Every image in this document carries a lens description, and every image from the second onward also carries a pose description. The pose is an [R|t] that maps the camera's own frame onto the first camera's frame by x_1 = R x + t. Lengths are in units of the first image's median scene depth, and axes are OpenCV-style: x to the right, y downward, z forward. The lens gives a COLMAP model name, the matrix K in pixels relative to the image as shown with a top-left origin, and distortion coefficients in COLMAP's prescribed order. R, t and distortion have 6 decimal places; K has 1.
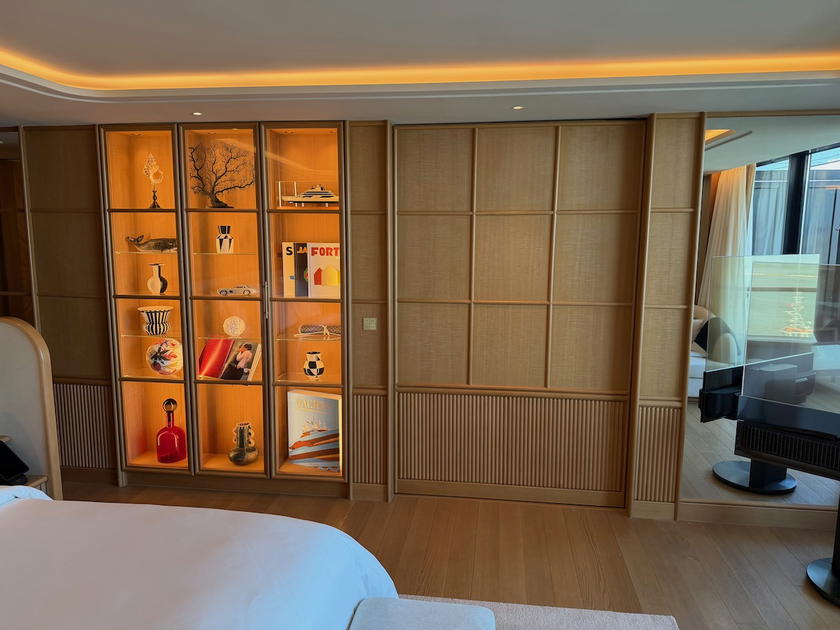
lens RADIAL K [[589.7, 0, 419.4], [0, 589.7, 313.9], [0, 0, 1]] dist [0.035689, -0.016012]
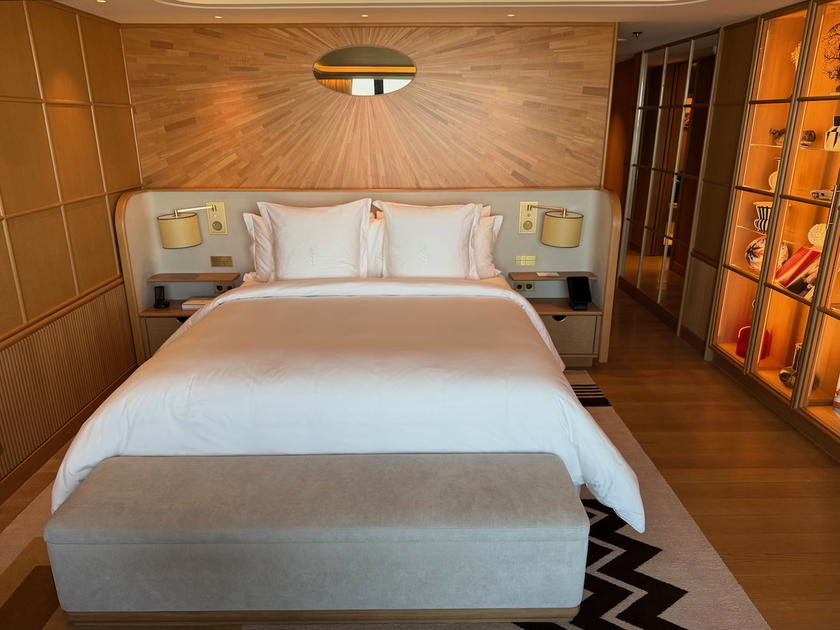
lens RADIAL K [[589.7, 0, 422.2], [0, 589.7, 312.6], [0, 0, 1]] dist [0.035689, -0.016012]
pose [[0.163947, 0.300033, -0.939735, 0.456014], [-0.141584, 0.949918, 0.278584, -0.033523], [0.976256, 0.087379, 0.198216, 0.257094]]
